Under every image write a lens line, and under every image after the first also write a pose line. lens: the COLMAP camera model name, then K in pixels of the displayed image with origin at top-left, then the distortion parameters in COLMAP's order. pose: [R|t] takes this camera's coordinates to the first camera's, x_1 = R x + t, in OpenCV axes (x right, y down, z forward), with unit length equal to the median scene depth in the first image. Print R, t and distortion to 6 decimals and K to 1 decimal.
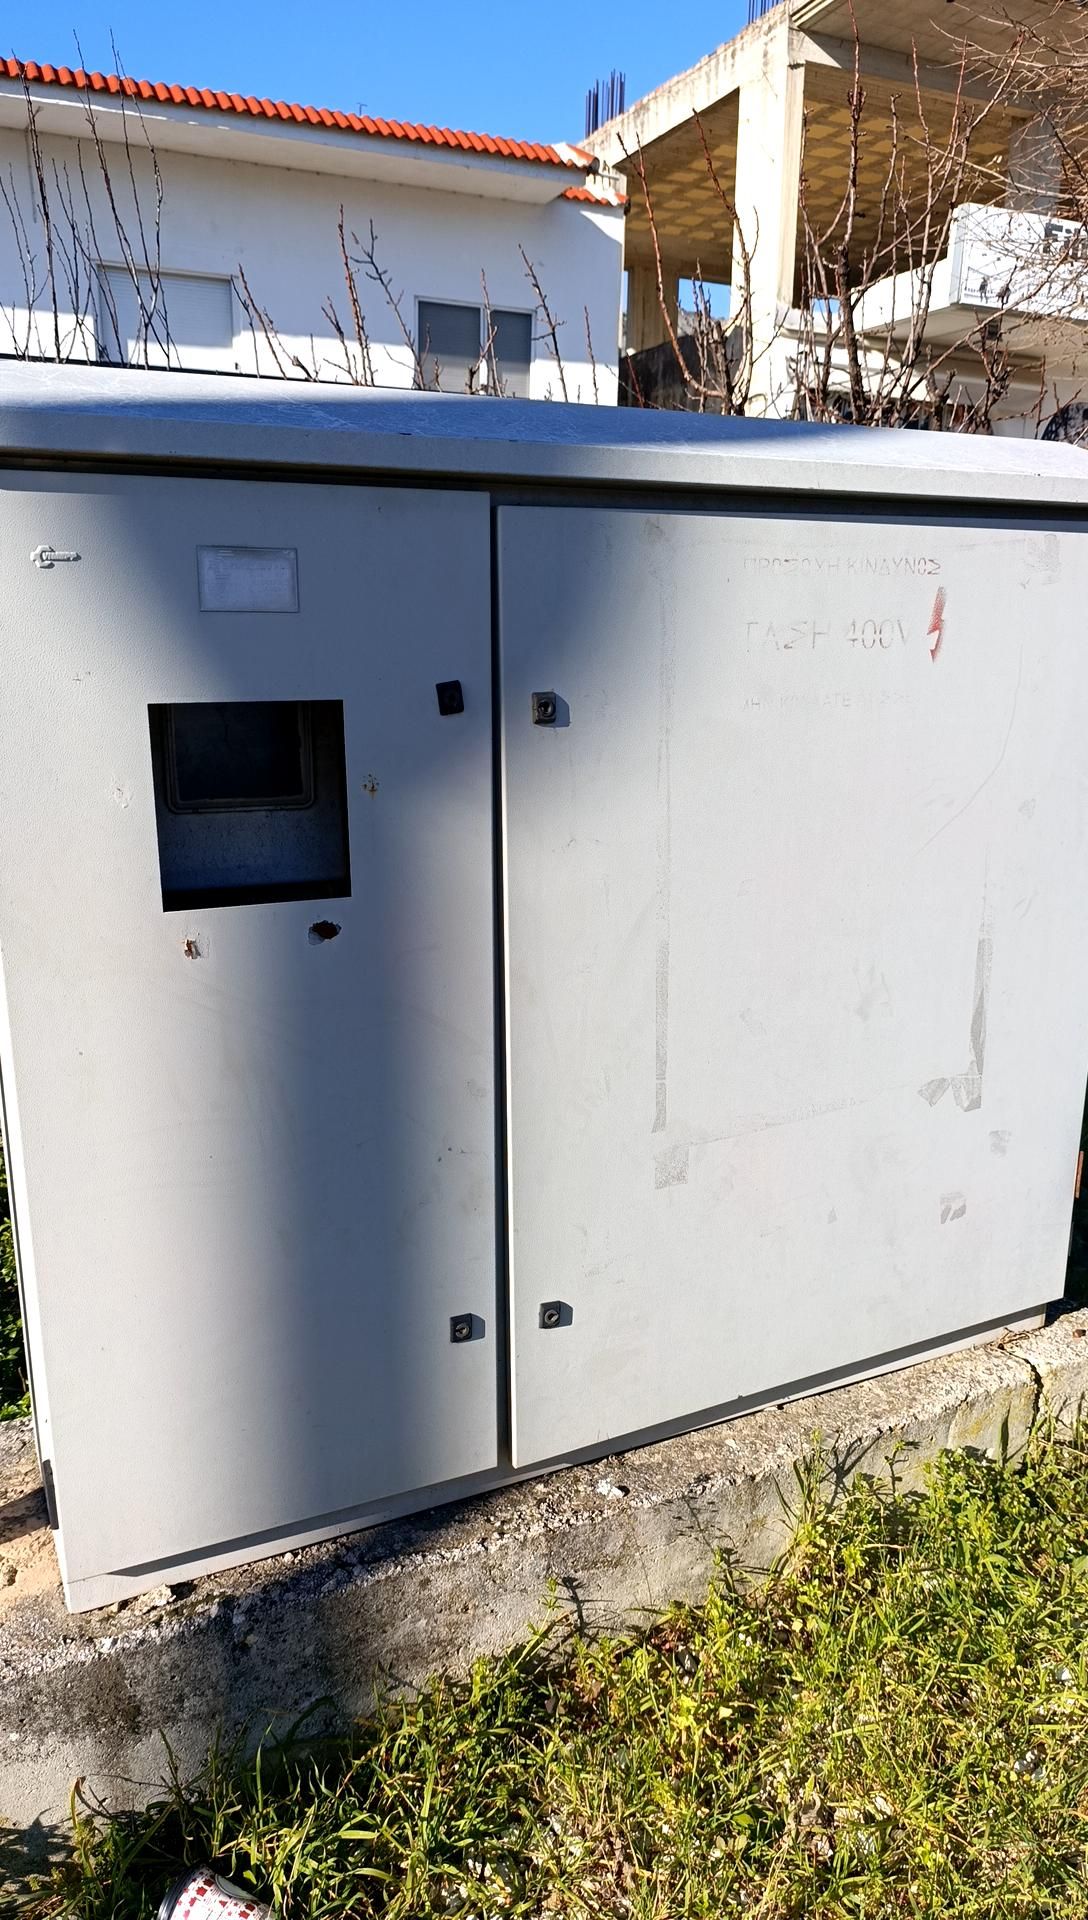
lens RADIAL K [[1375.7, 0, 550.4], [0, 1375.7, 968.4], [0, 0, 1]] dist [0.018922, -0.036744]
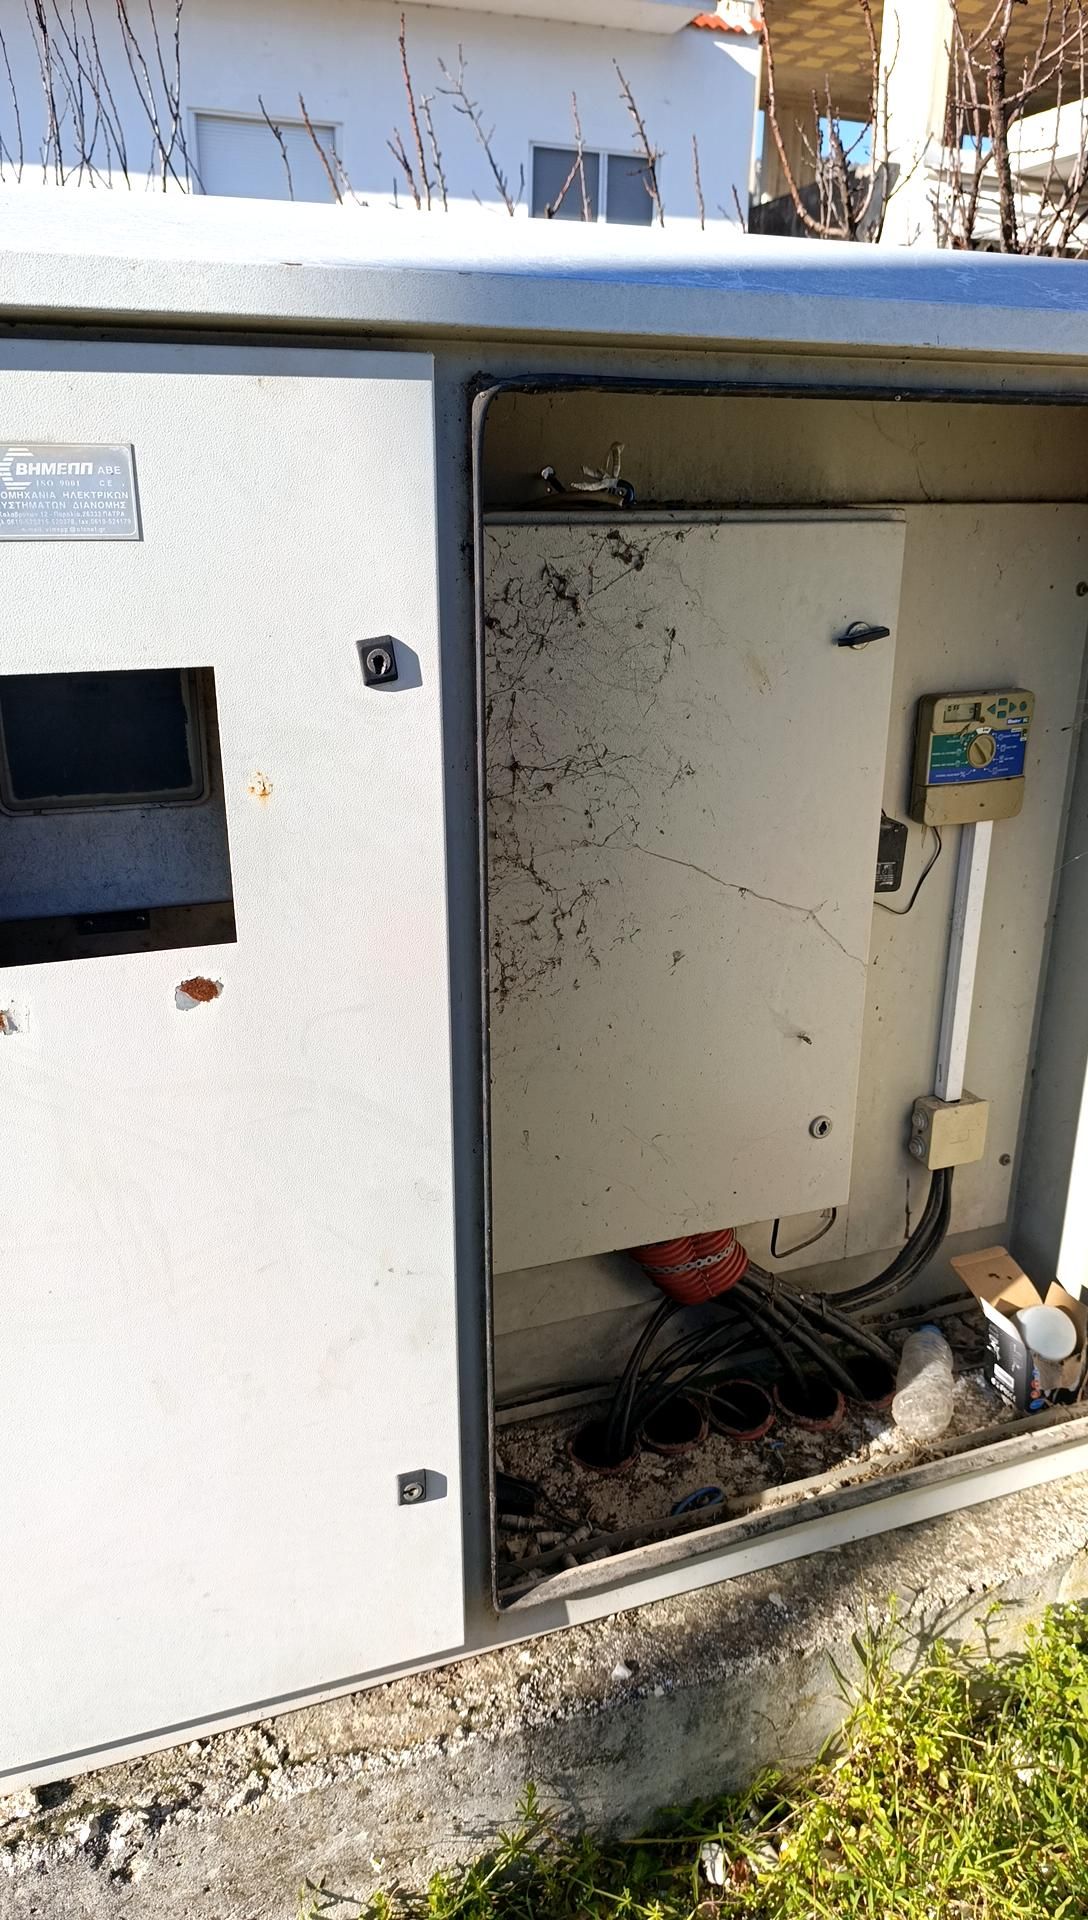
lens RADIAL K [[1375.7, 0, 545.2], [0, 1375.7, 960.8], [0, 0, 1]] dist [0.018922, -0.036744]
pose [[0.995919, 0.028229, -0.085726, 0.059773], [-0.021274, 0.996488, 0.080985, -0.083361], [0.087712, -0.078831, 0.993022, 0.246873]]
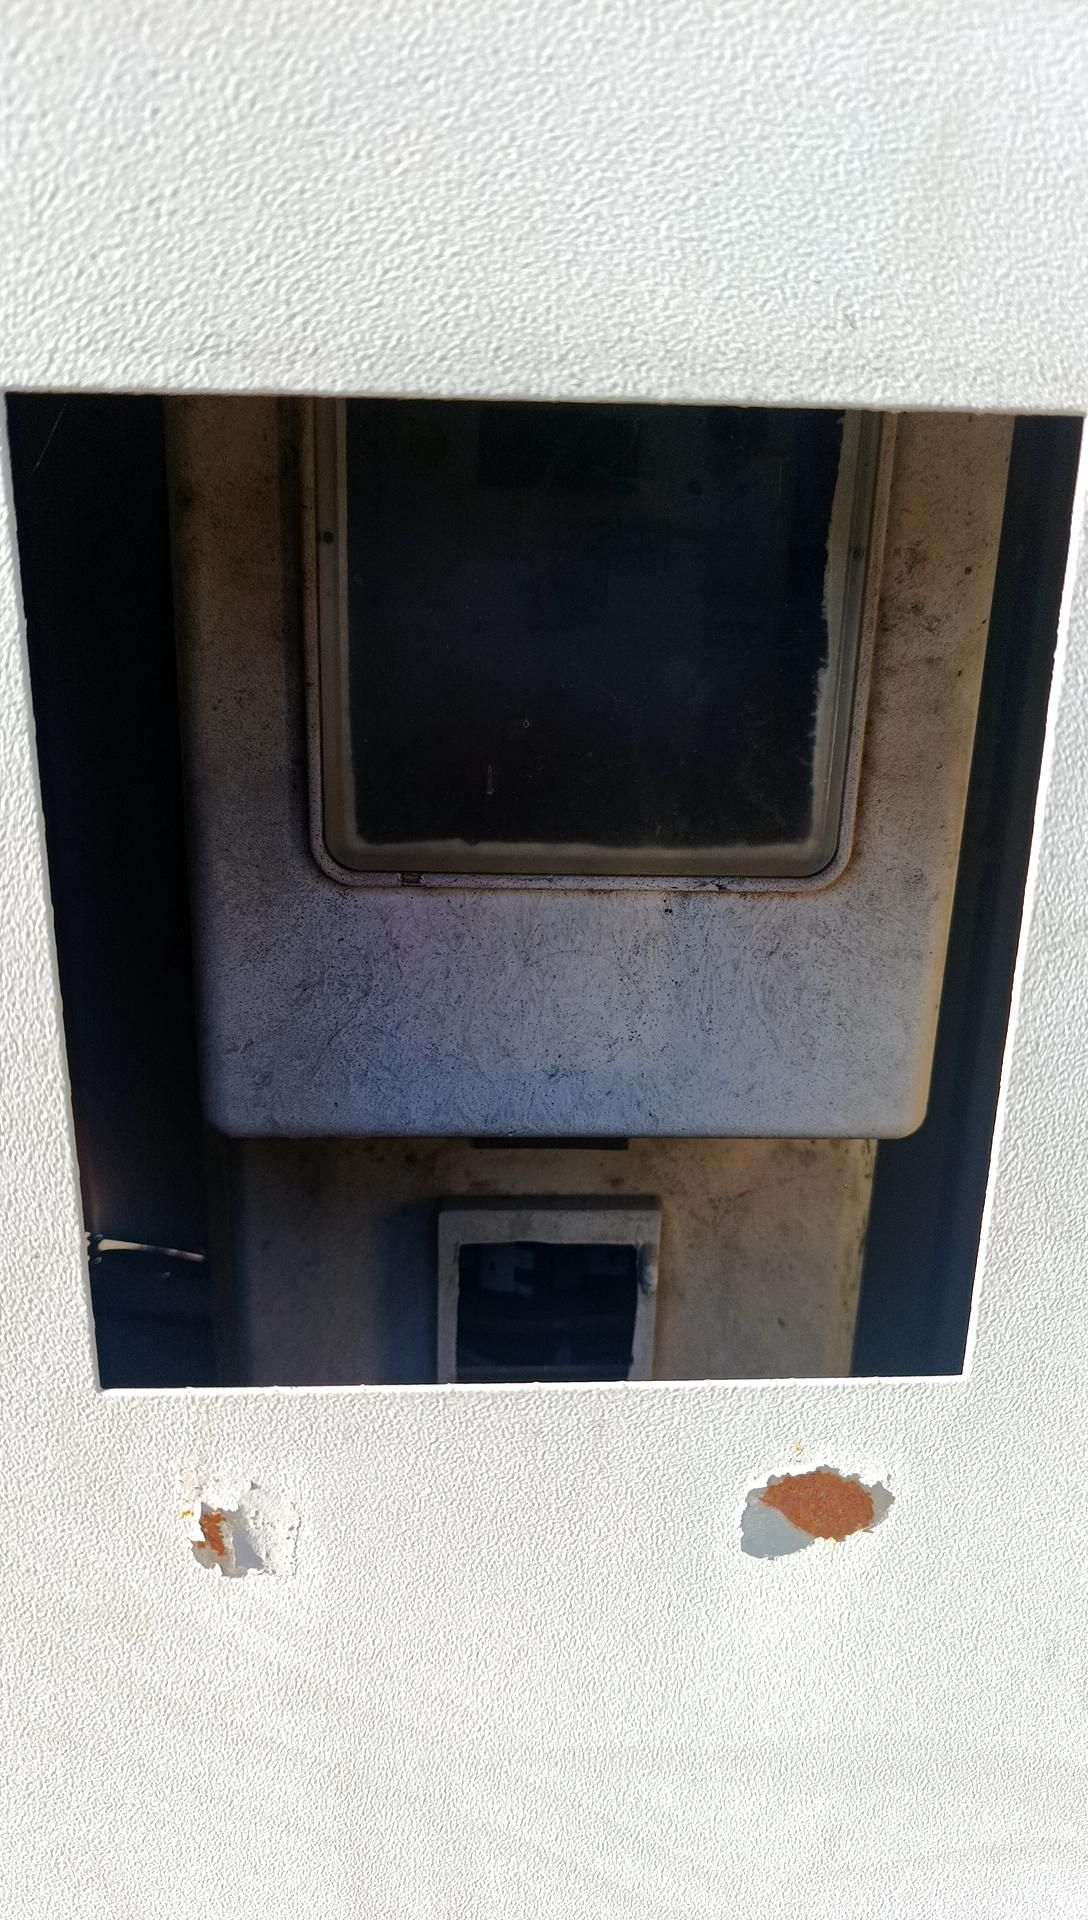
lens RADIAL K [[1375.7, 0, 532.6], [0, 1375.7, 969.0], [0, 0, 1]] dist [0.018922, -0.036744]
pose [[0.924858, 0.136979, -0.354788, -0.111437], [-0.113086, 0.989739, 0.087336, -0.102073], [0.363111, -0.040652, 0.930859, 0.621825]]
